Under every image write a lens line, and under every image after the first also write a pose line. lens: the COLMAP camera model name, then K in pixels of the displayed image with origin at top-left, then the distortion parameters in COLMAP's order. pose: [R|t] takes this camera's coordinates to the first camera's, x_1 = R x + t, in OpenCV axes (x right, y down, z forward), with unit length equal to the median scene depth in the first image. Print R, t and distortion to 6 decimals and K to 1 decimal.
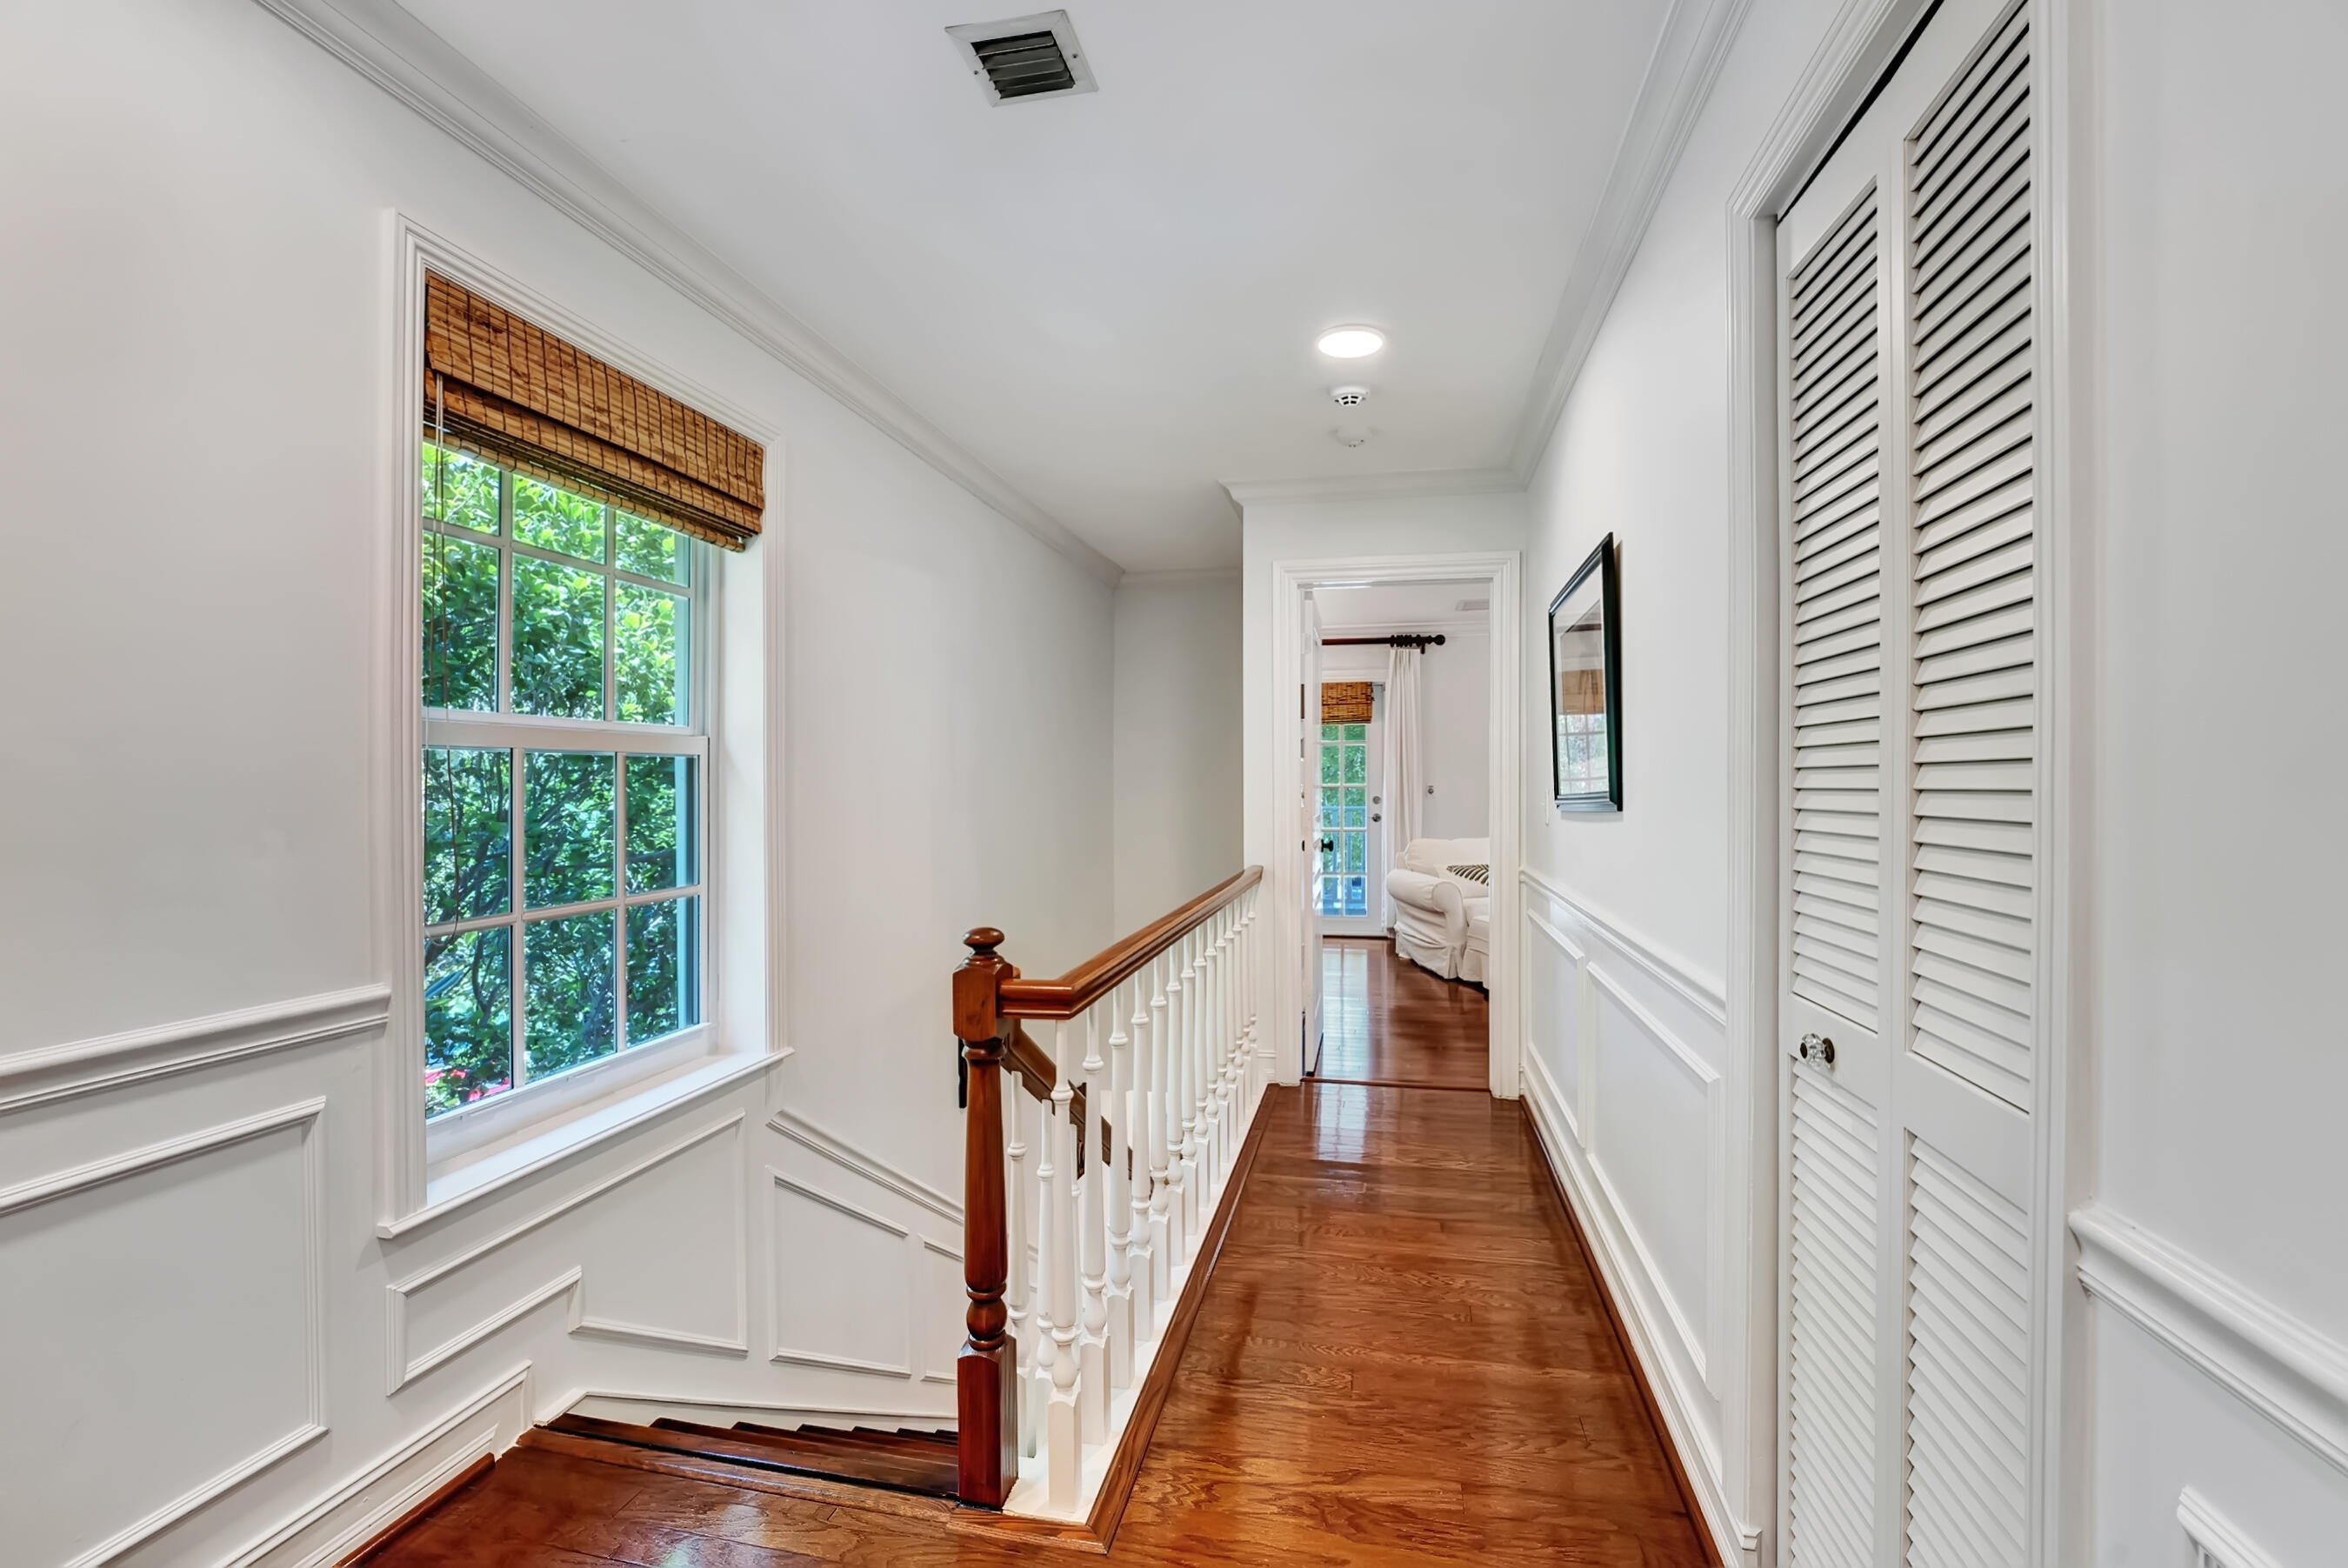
lens RADIAL K [[971.7, 0, 1182.7], [0, 971.7, 779.3], [0, 0, 1]] dist [-0.022054, 0.000630]
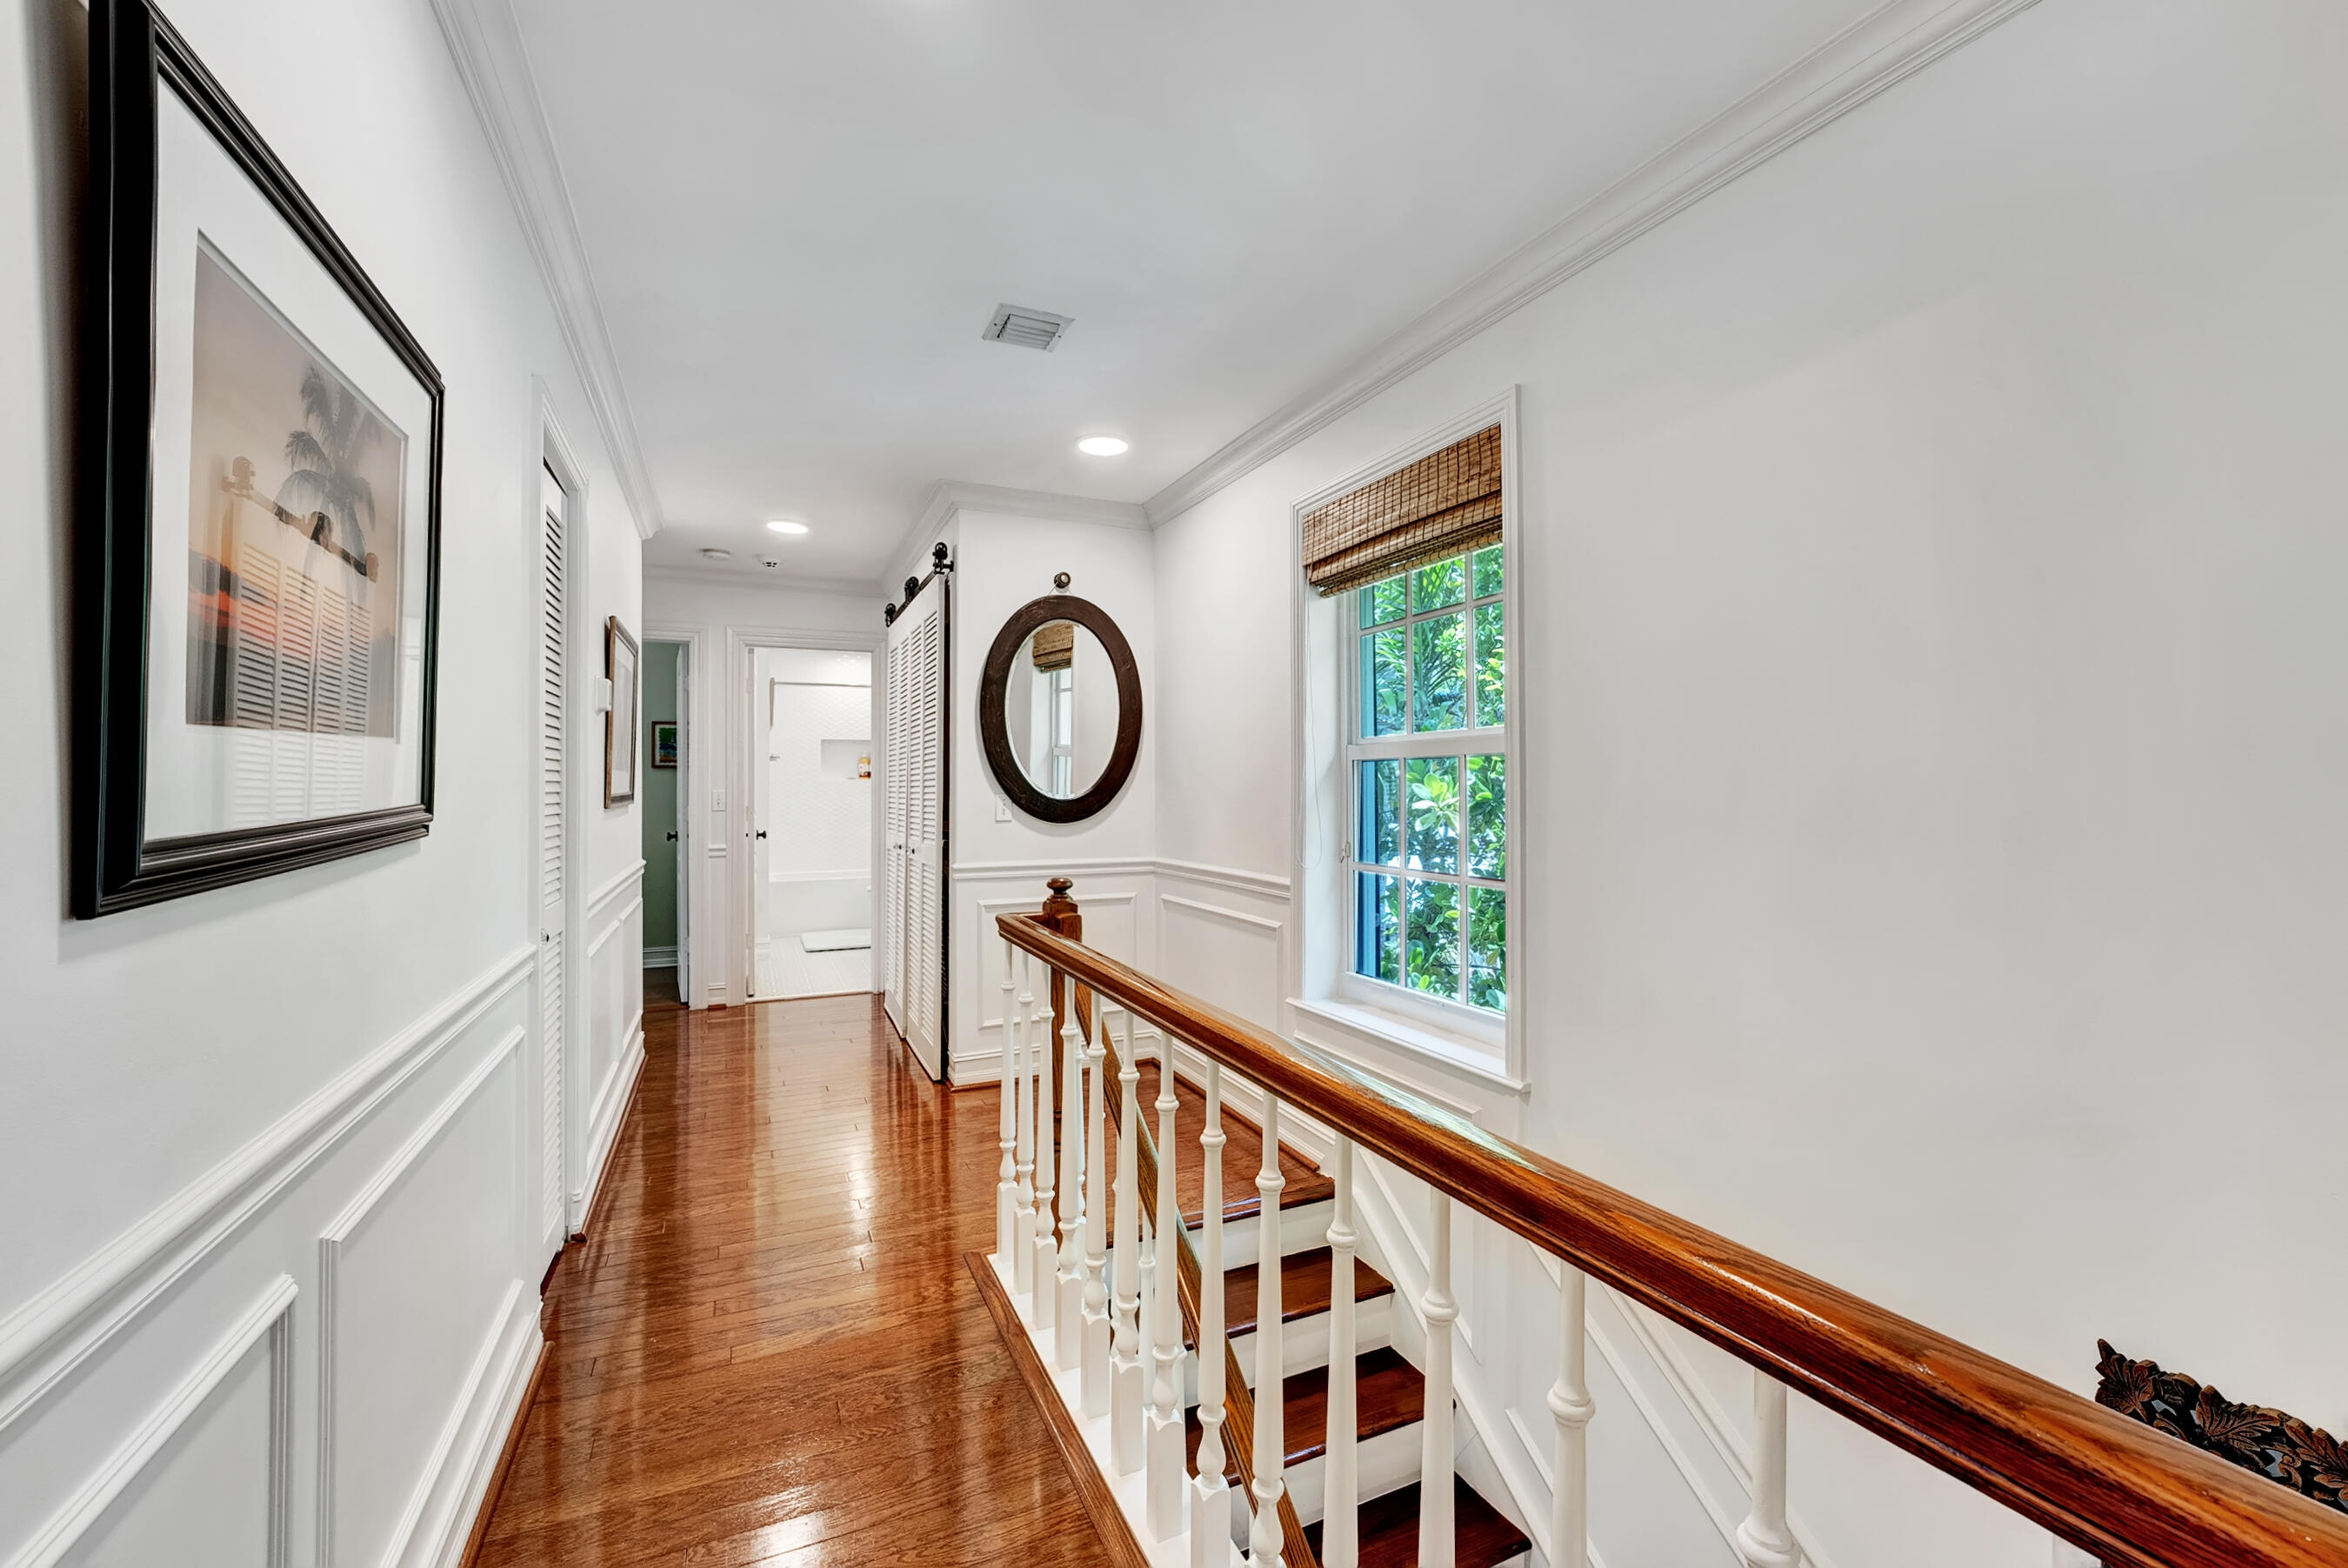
lens RADIAL K [[971.7, 0, 1170.9], [0, 971.7, 780.3], [0, 0, 1]] dist [-0.022054, 0.000630]
pose [[-0.804988, -0.008219, -0.593234, 0.380808], [-0.001770, 0.999933, -0.011452, 0.015722], [0.593288, -0.008169, -0.804948, 1.570510]]
